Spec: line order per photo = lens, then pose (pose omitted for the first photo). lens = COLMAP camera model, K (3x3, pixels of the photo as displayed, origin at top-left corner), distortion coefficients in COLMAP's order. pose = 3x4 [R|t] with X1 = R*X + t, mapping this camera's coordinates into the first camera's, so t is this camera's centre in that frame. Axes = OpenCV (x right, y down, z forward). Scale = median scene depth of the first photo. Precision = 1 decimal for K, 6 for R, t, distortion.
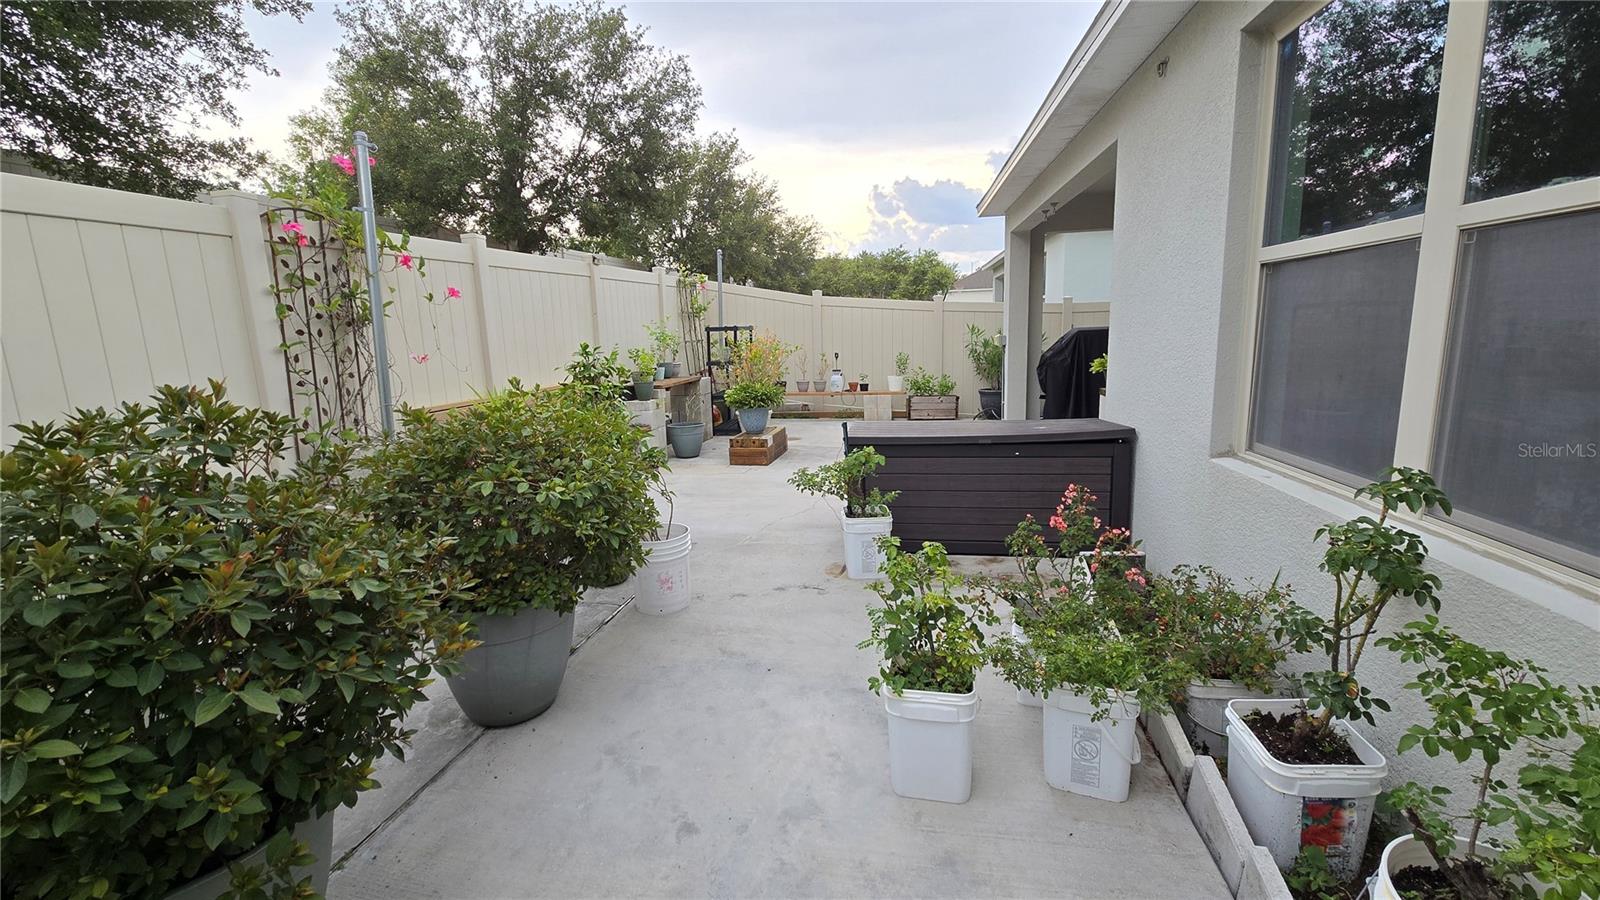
lens RADIAL K [[649.7, 0, 795.8], [0, 649.7, 444.2], [0, 0, 1]] dist [0.000322, -0.000056]
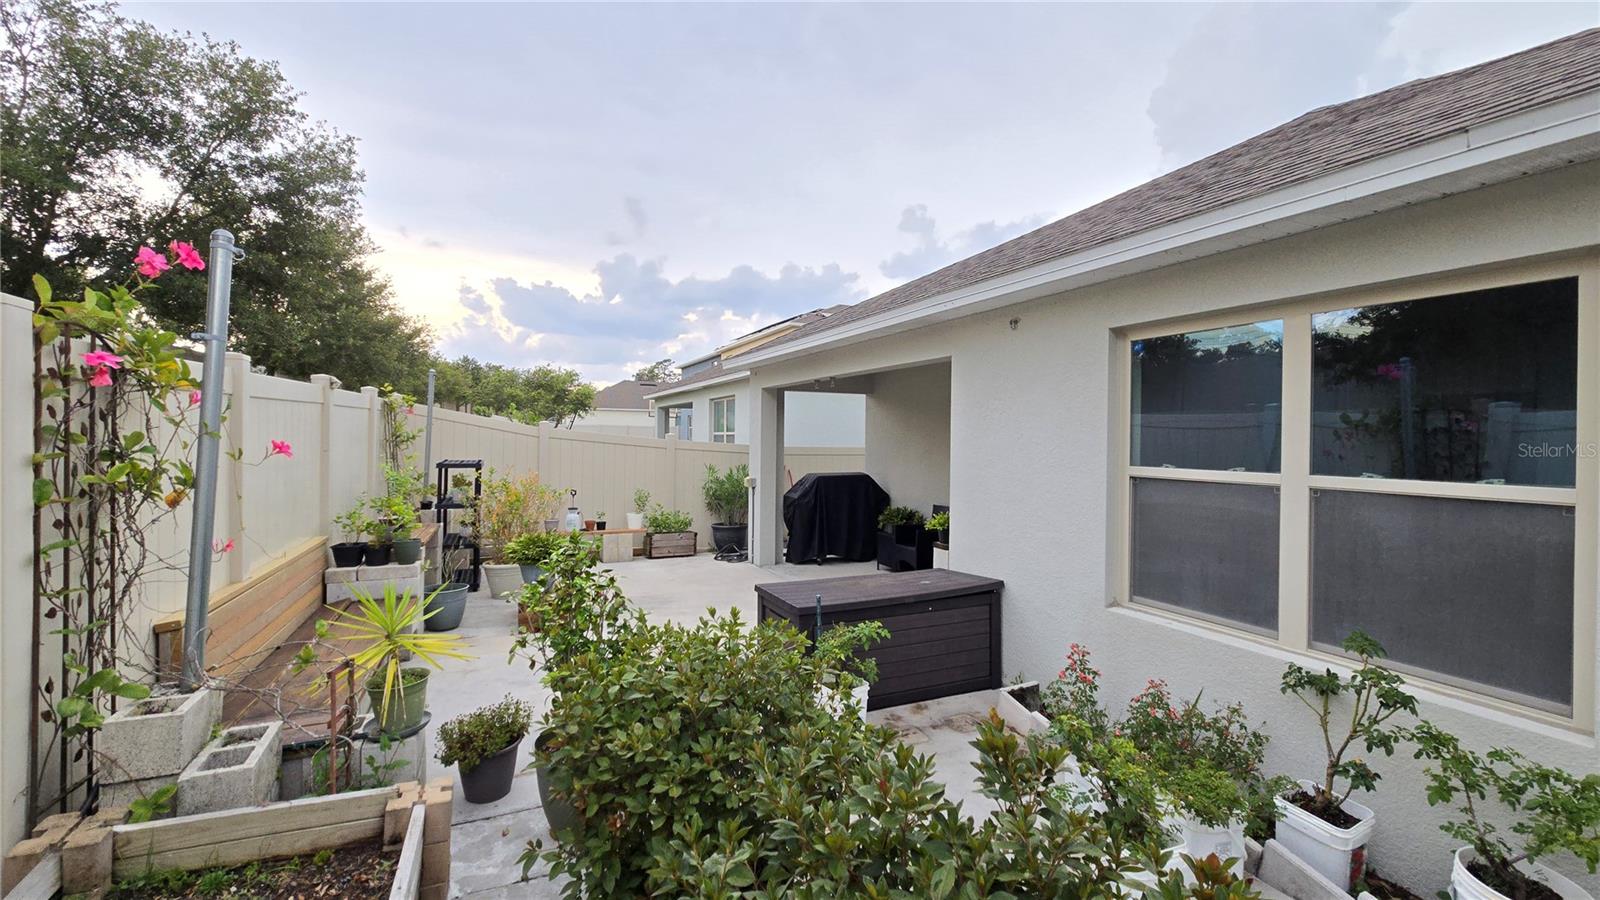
lens RADIAL K [[657.2, 0, 792.8], [0, 657.2, 441.9], [0, 0, 1]] dist [0.007028, -0.000030]
pose [[0.827247, 0.040284, 0.560392, -0.210357], [0.058160, 0.985928, -0.156730, -0.042847], [-0.558819, 0.162247, 0.813263, 0.046727]]
